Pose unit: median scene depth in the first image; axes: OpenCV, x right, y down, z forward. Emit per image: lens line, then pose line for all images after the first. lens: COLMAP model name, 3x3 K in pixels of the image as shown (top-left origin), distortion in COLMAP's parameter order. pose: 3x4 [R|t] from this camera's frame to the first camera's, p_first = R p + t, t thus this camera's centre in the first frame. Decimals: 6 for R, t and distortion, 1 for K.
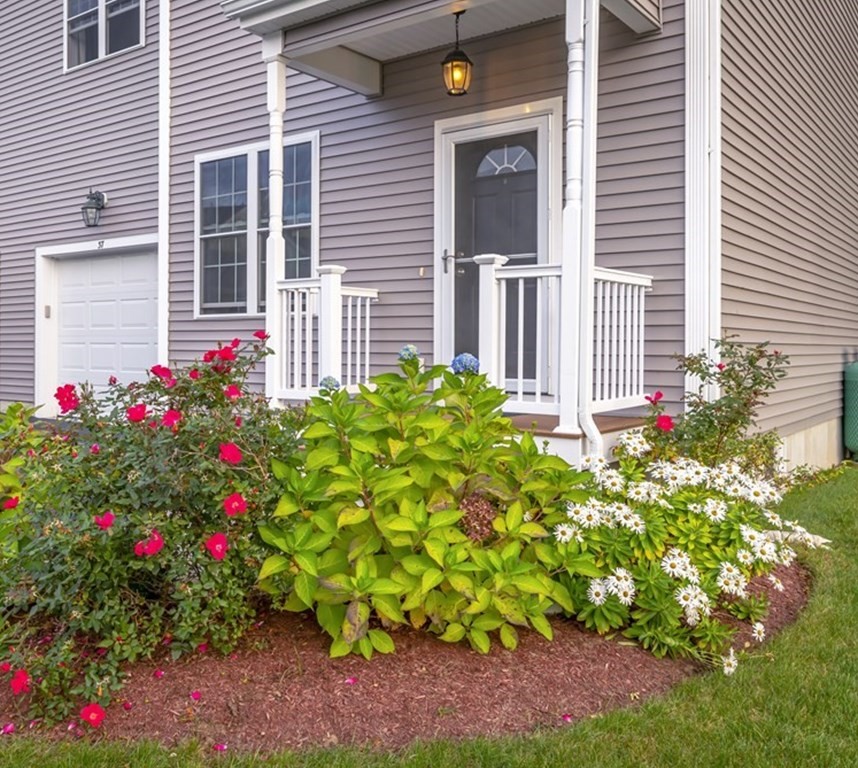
lens RADIAL K [[851.6, 0, 438.0], [0, 851.6, 300.4], [0, 0, 1]] dist [0.001081, 0.000000]
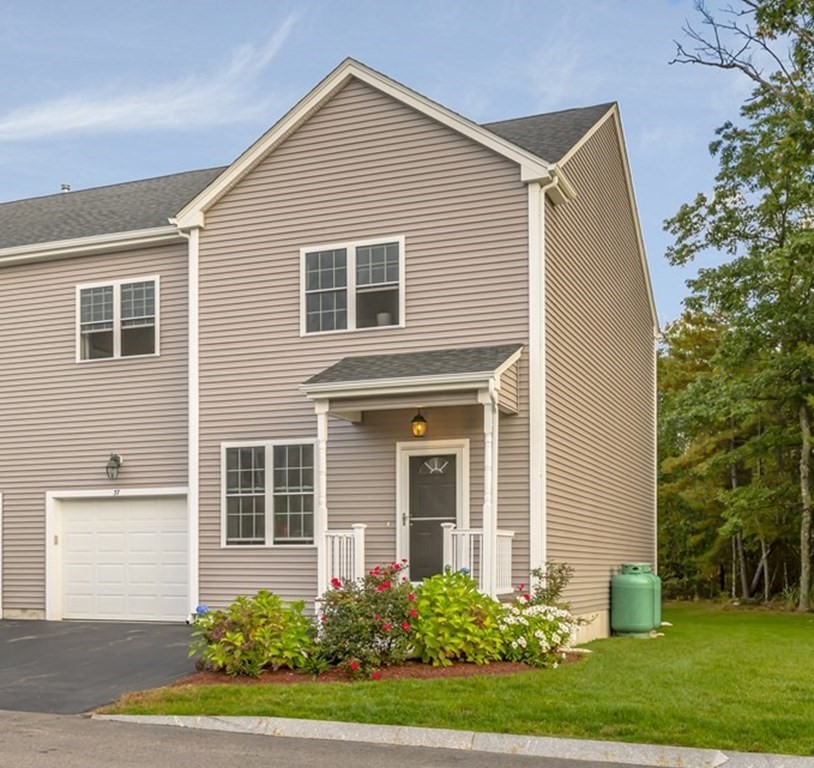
lens RADIAL K [[1205.2, 0, 404.7], [0, 1205.2, 386.1], [0, 0, 1]] dist [-0.010282, 0.000000]
pose [[0.972084, 0.033121, 0.232285, -0.615213], [-0.010613, 0.995180, -0.097488, -0.079317], [-0.234395, 0.092301, 0.967750, -1.590196]]
